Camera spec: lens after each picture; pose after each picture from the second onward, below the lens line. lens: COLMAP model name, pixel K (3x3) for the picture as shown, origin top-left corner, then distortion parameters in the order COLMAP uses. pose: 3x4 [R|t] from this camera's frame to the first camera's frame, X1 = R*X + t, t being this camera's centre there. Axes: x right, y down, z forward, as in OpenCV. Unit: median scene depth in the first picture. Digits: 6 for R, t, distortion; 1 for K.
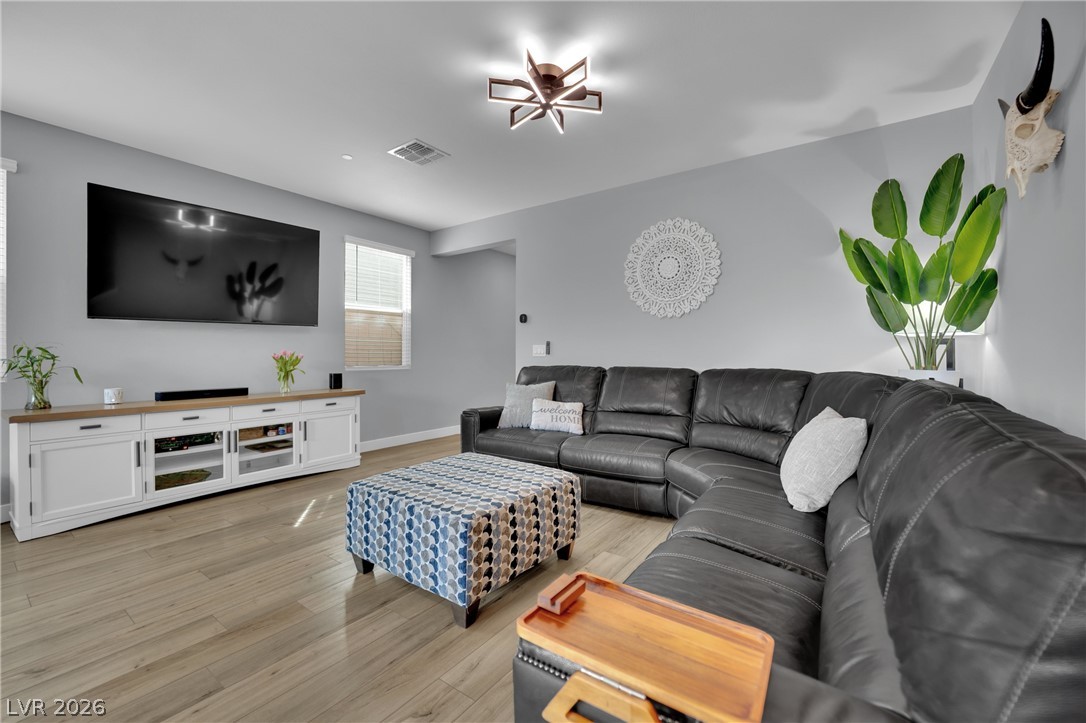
lens RADIAL K [[443.7, 0, 551.2], [0, 443.7, 357.1], [0, 0, 1]] dist [-0.020870, -0.000761]
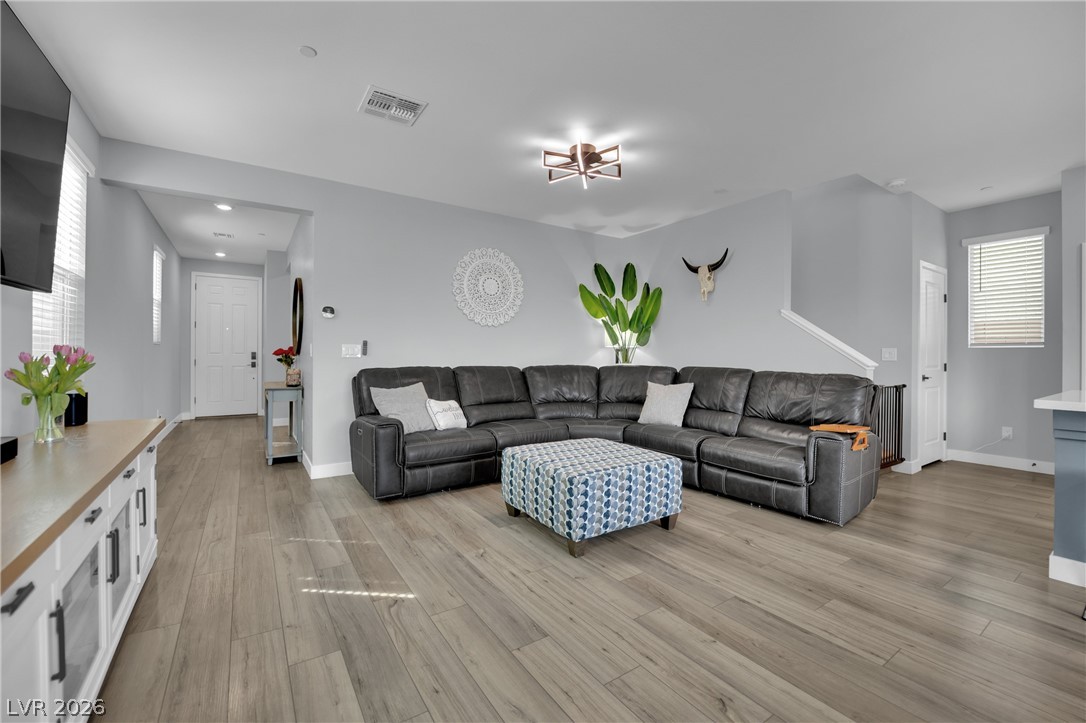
lens RADIAL K [[443.7, 0, 549.7], [0, 443.7, 356.7], [0, 0, 1]] dist [-0.020870, -0.000761]
pose [[0.362977, -0.001138, 0.931798, -0.946011], [0.002577, 0.999997, 0.000217, -0.002939], [-0.931795, 0.002323, 0.362978, 0.431060]]
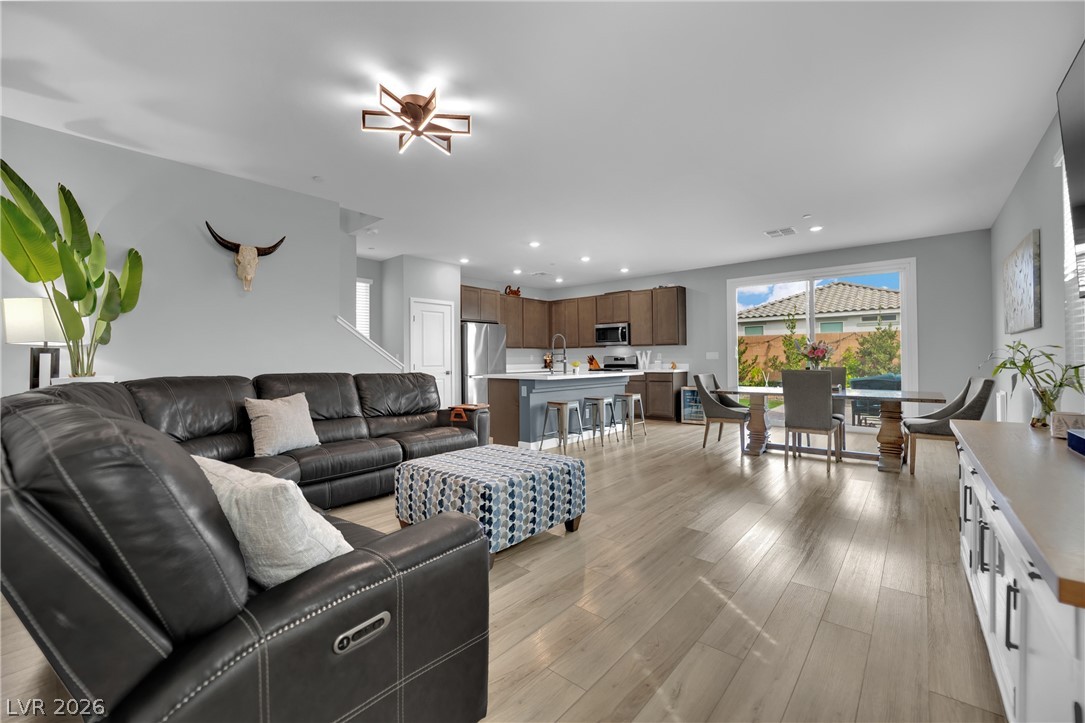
lens RADIAL K [[443.3, 0, 535.9], [0, 443.3, 360.5], [0, 0, 1]] dist [-0.020870, -0.000761]
pose [[-0.992730, 0.006943, 0.120164, -0.305727], [0.007941, 0.999938, 0.007830, -0.007734], [-0.120102, 0.008727, -0.992723, 1.472039]]
